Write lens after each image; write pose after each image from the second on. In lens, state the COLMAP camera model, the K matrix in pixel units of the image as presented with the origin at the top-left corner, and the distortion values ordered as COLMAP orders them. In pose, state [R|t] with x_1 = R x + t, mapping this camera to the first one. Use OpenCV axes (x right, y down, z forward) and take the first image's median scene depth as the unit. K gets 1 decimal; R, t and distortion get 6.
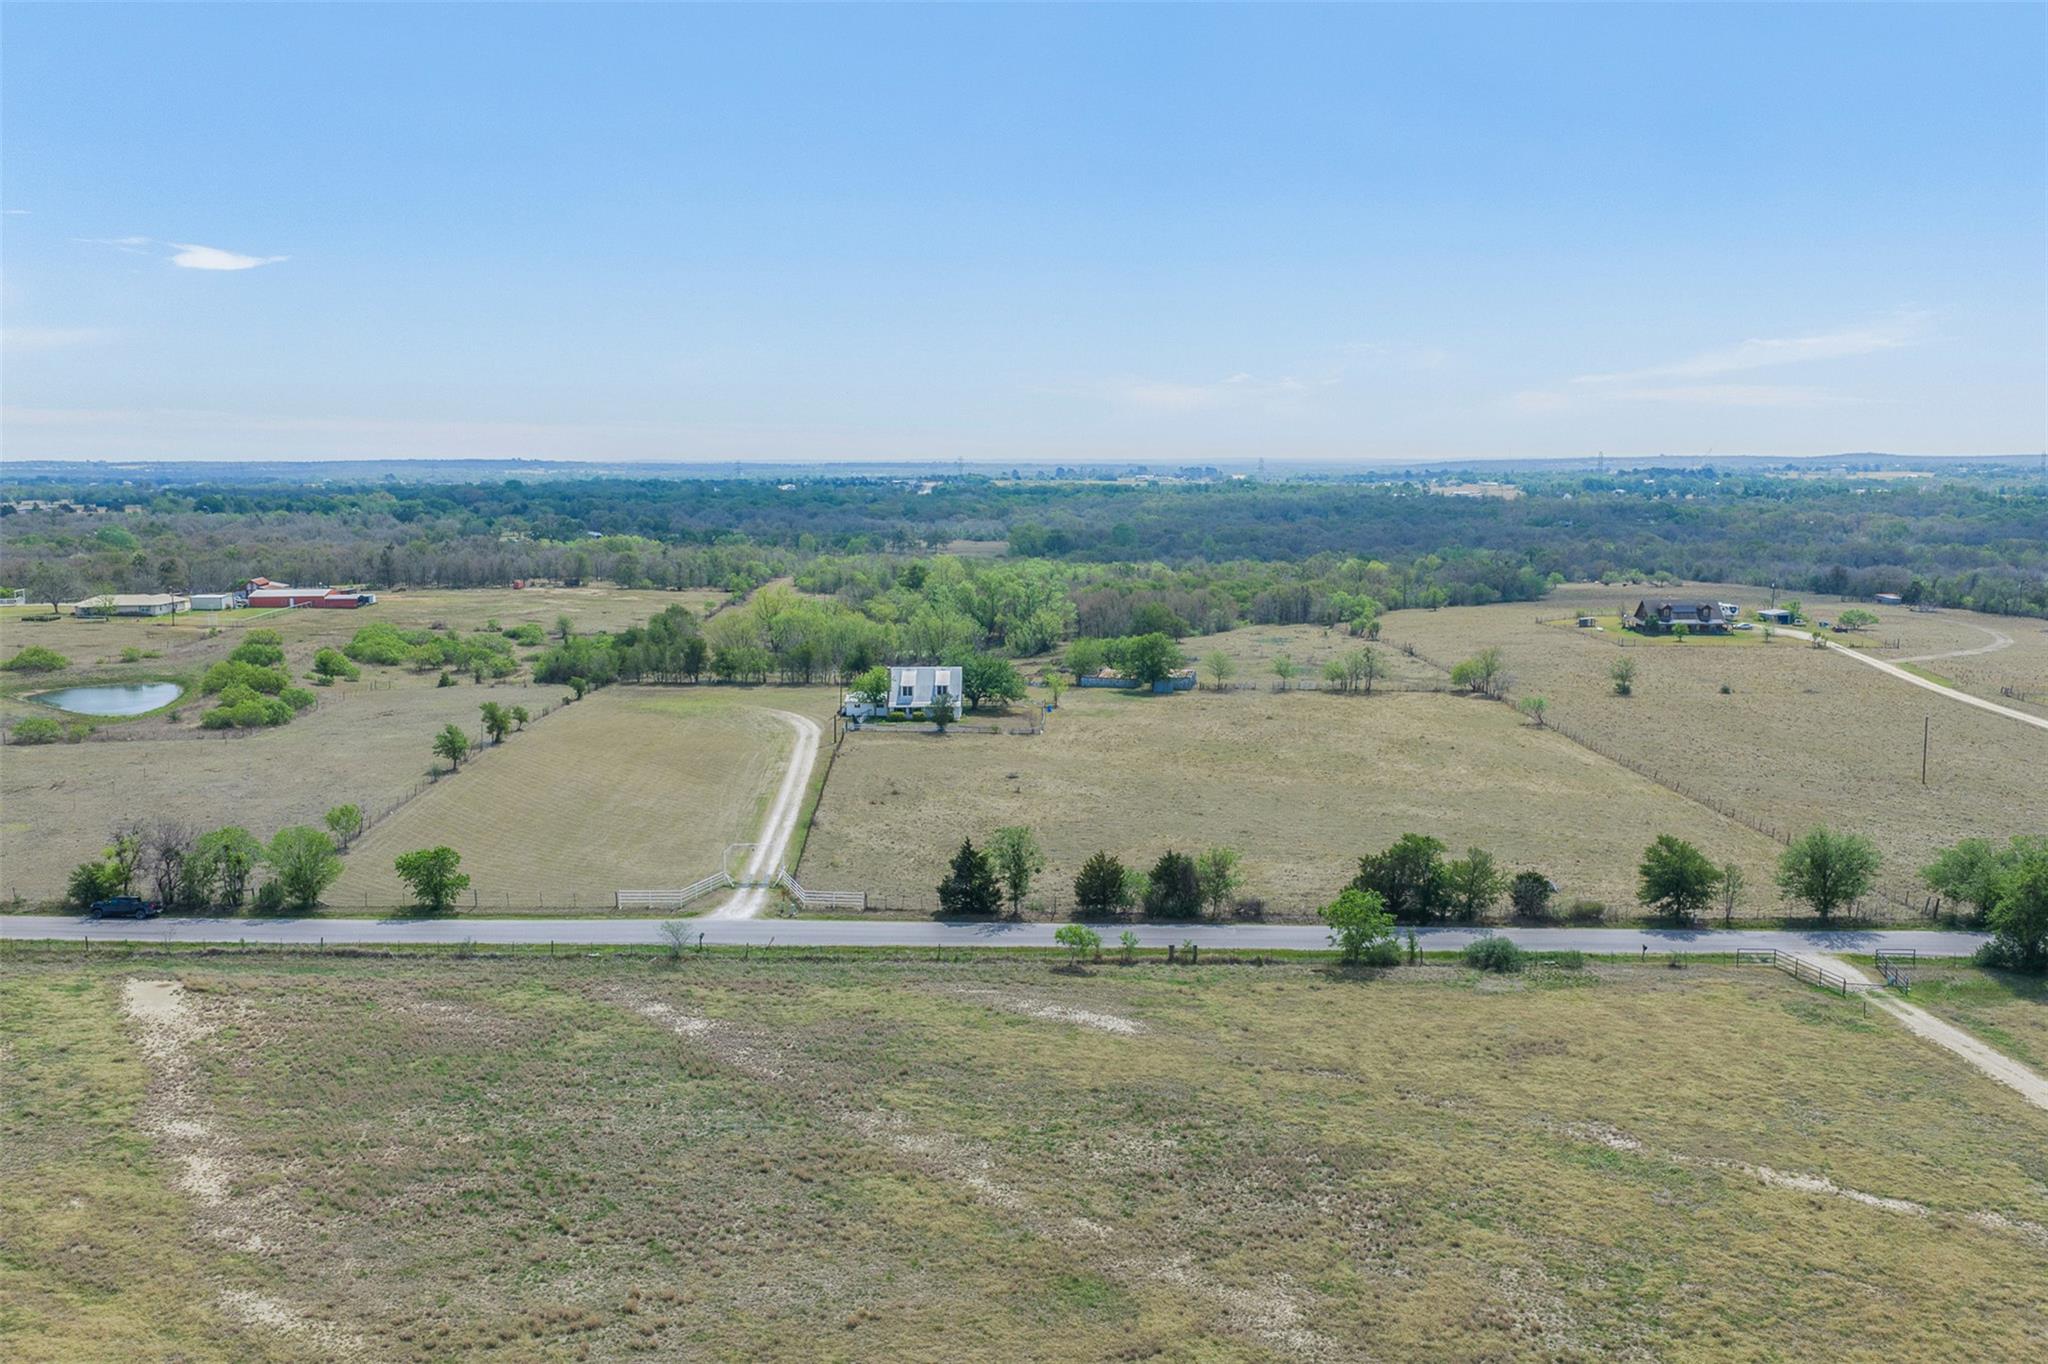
lens RADIAL K [[1718.2, 0, 1016.1], [0, 1718.2, 678.0], [0, 0, 1]] dist [0.034288, -0.047286]
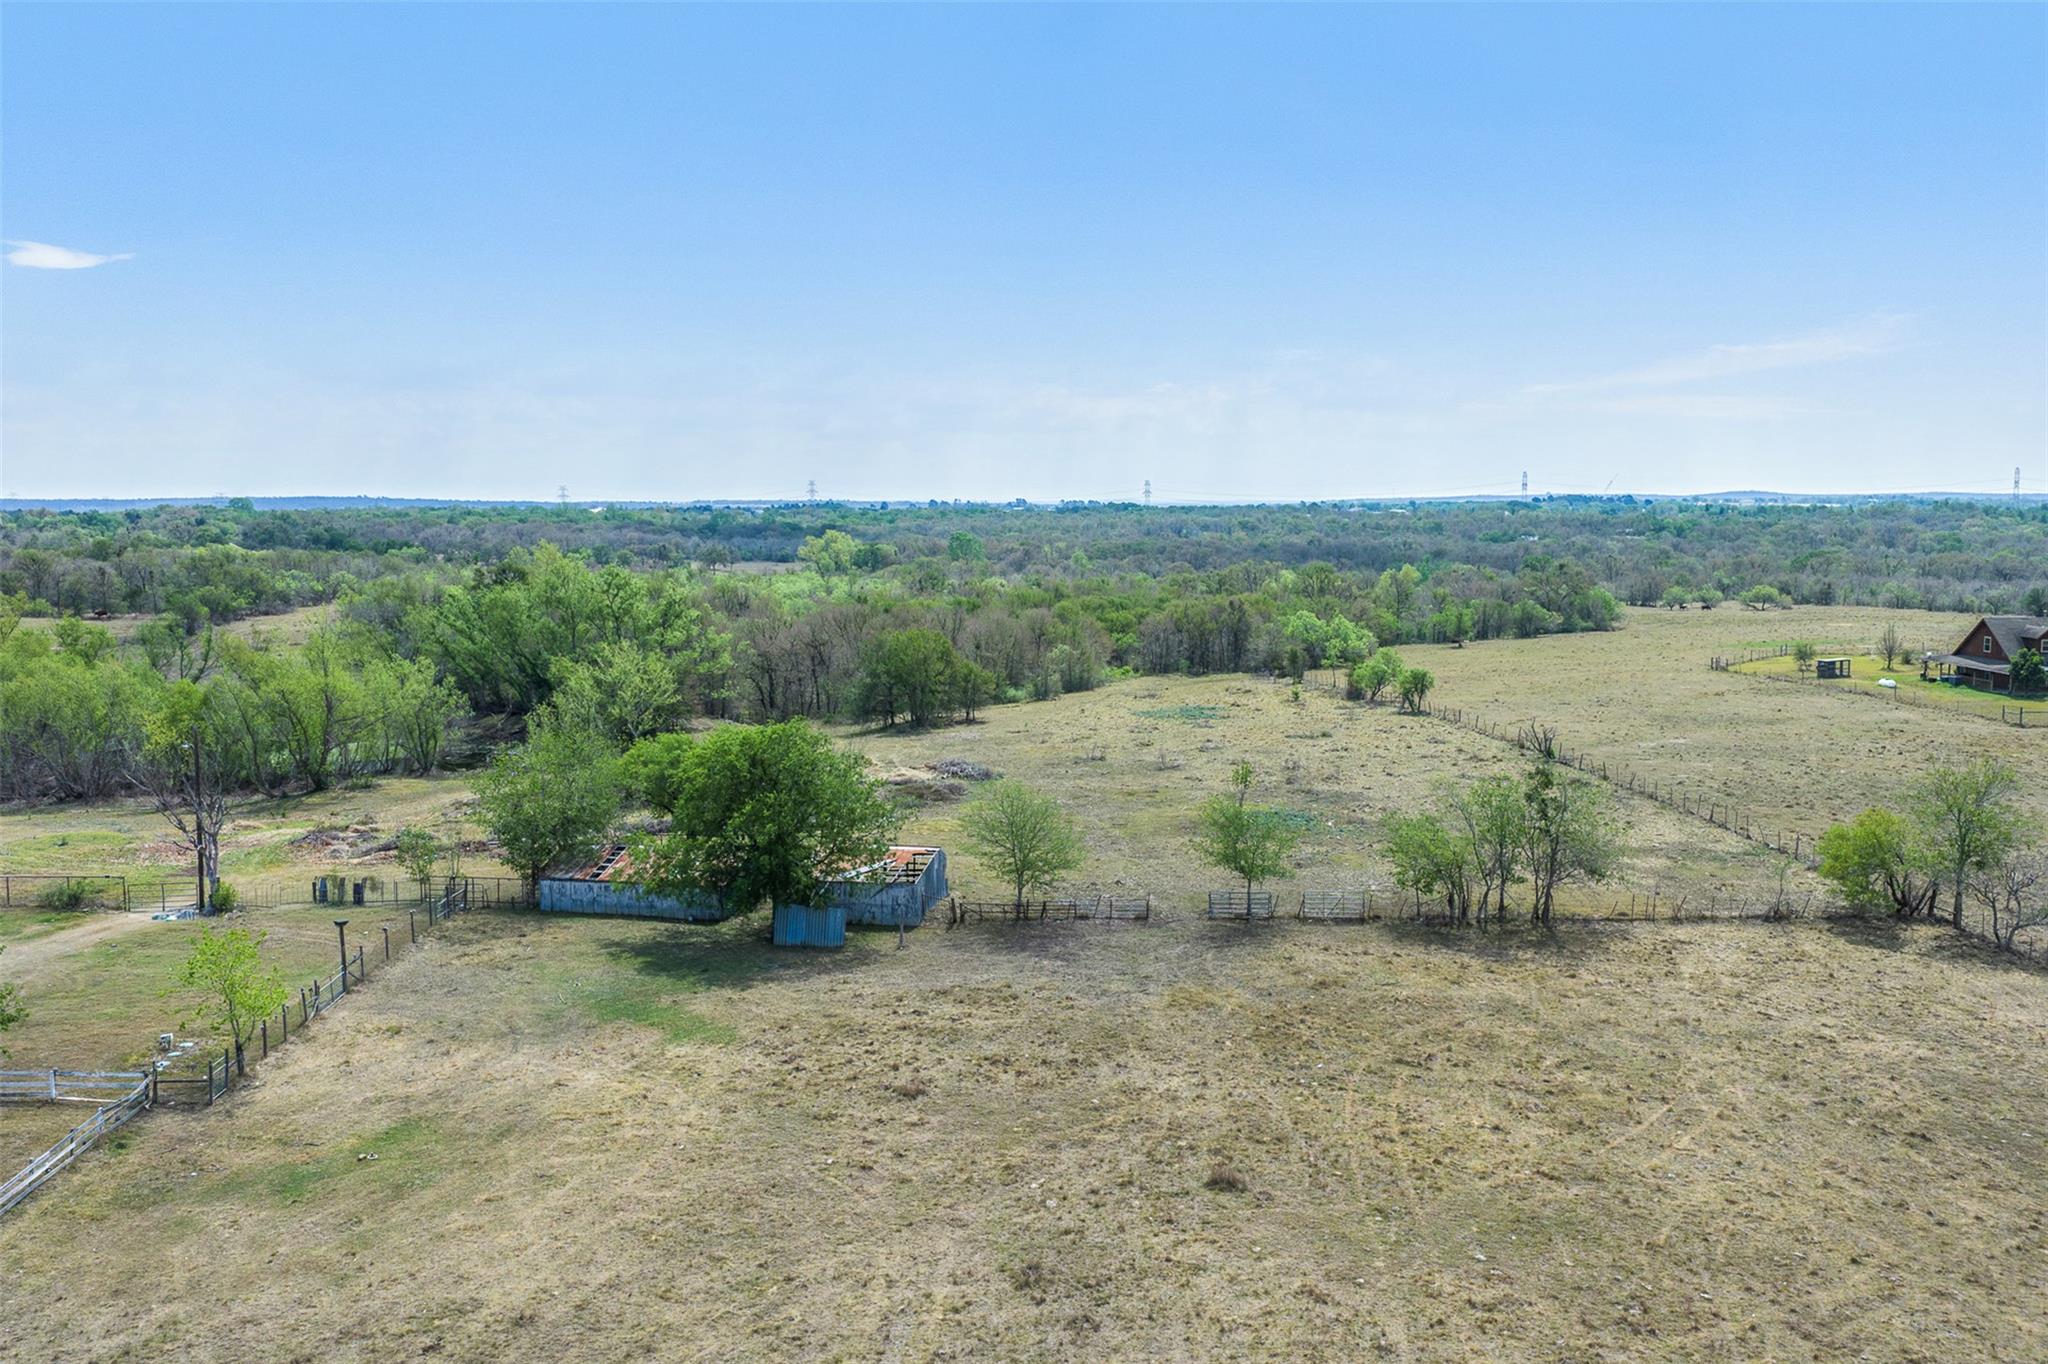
lens RADIAL K [[1718.2, 0, 1027.1], [0, 1718.2, 683.1], [0, 0, 1]] dist [0.034288, -0.047286]
pose [[0.997440, -0.006744, 0.071192, 0.100508], [0.008286, 0.999737, -0.021383, -0.026498], [-0.071029, 0.021918, 0.997233, 0.726616]]
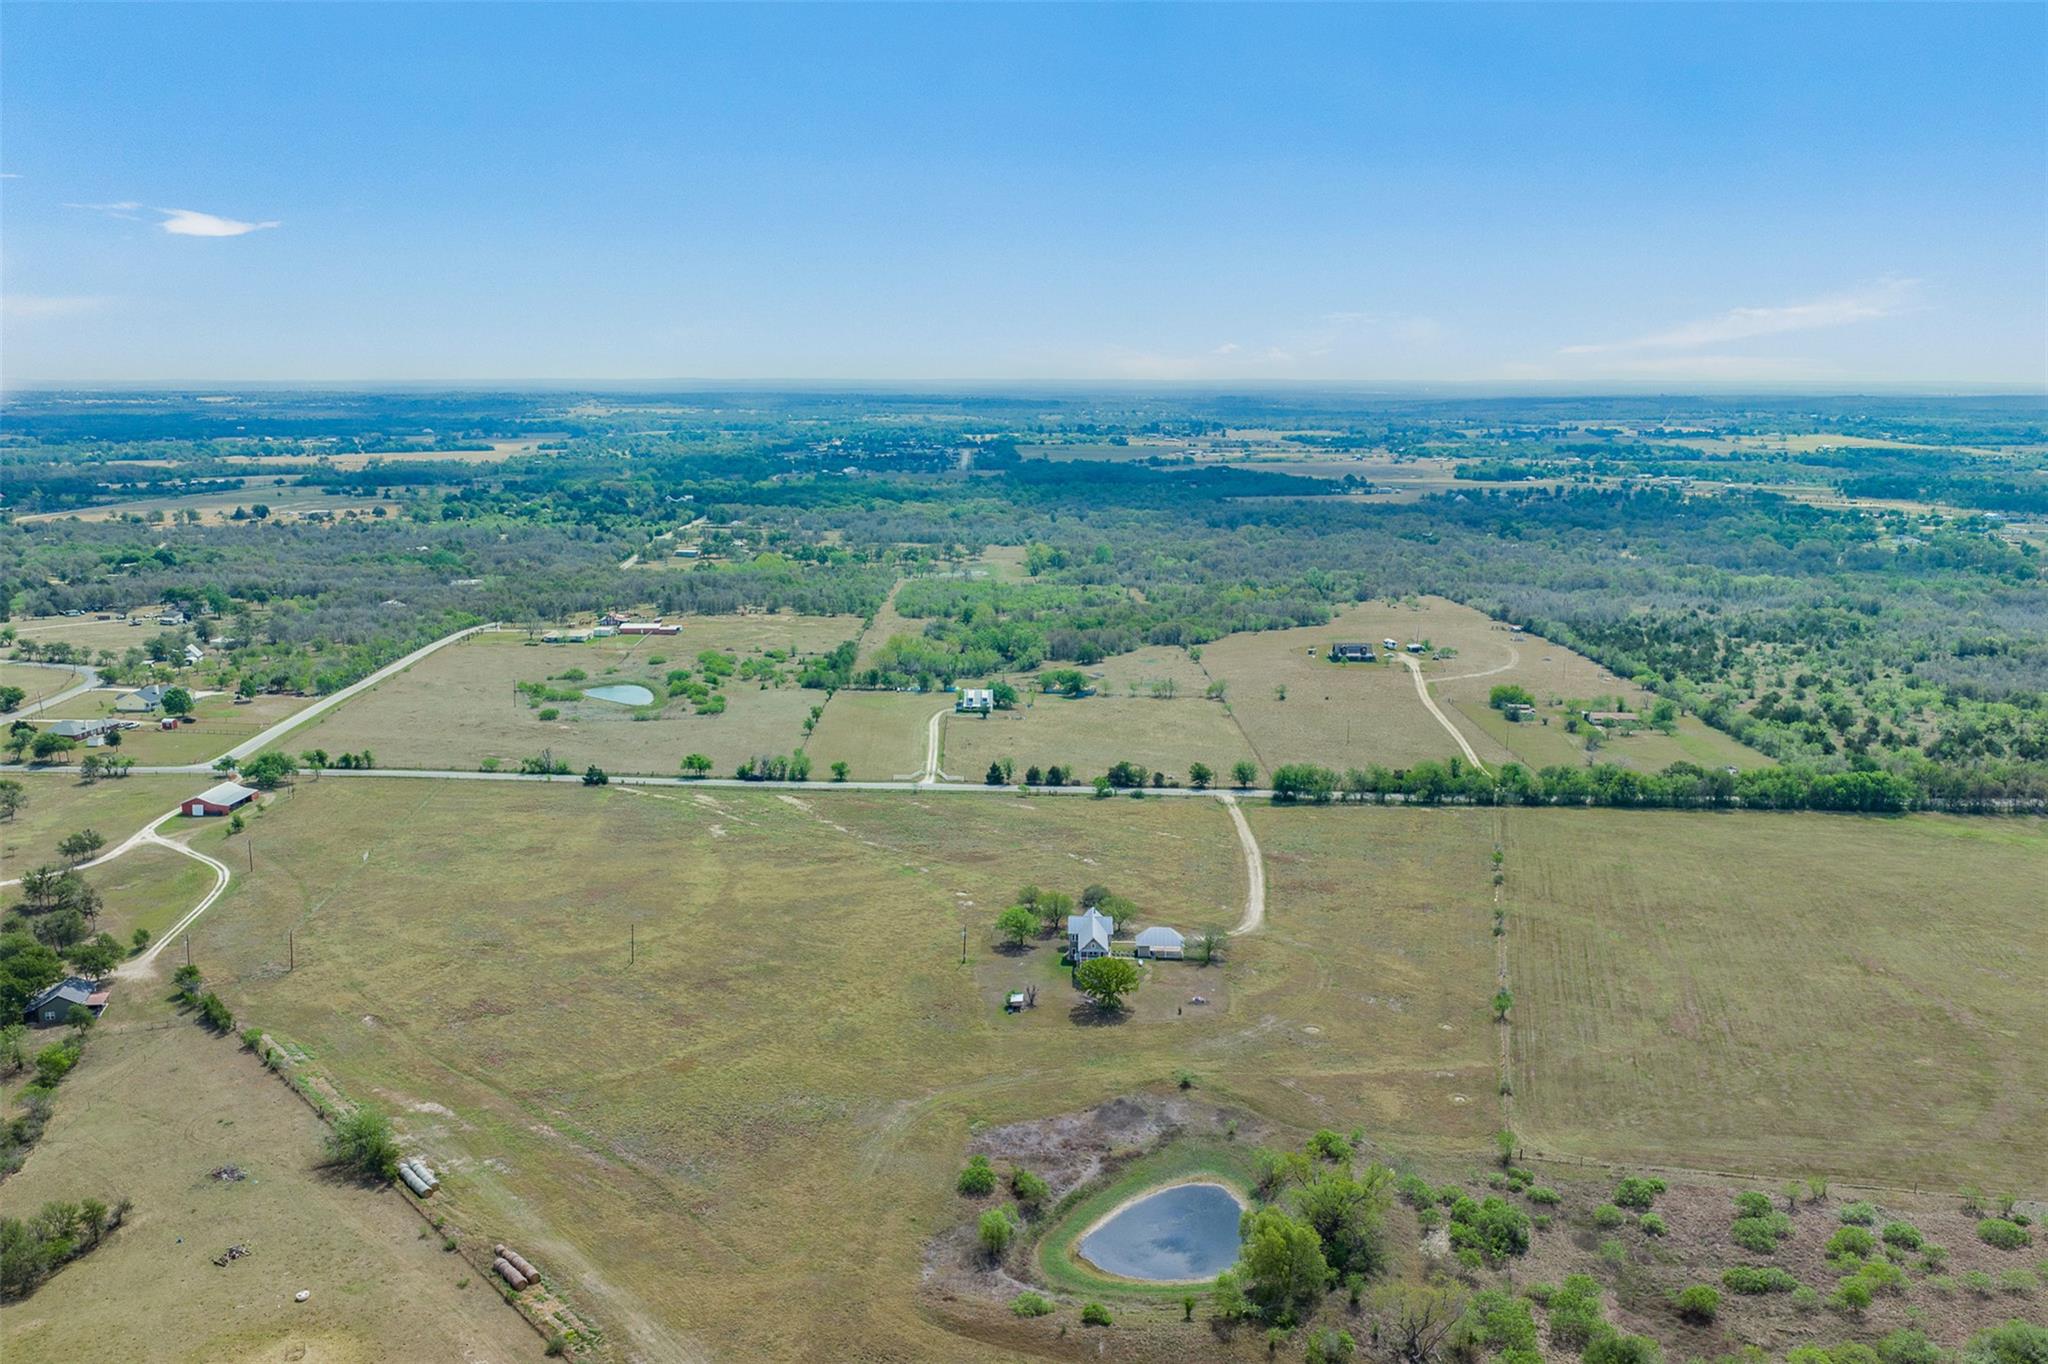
lens RADIAL K [[1718.2, 0, 1025.4], [0, 1718.2, 680.4], [0, 0, 1]] dist [0.034288, -0.047286]
pose [[0.999885, 0.010106, -0.011291, 0.037783], [-0.009521, 0.998668, 0.050718, -0.129015], [0.011789, -0.050605, 0.998649, -1.288376]]
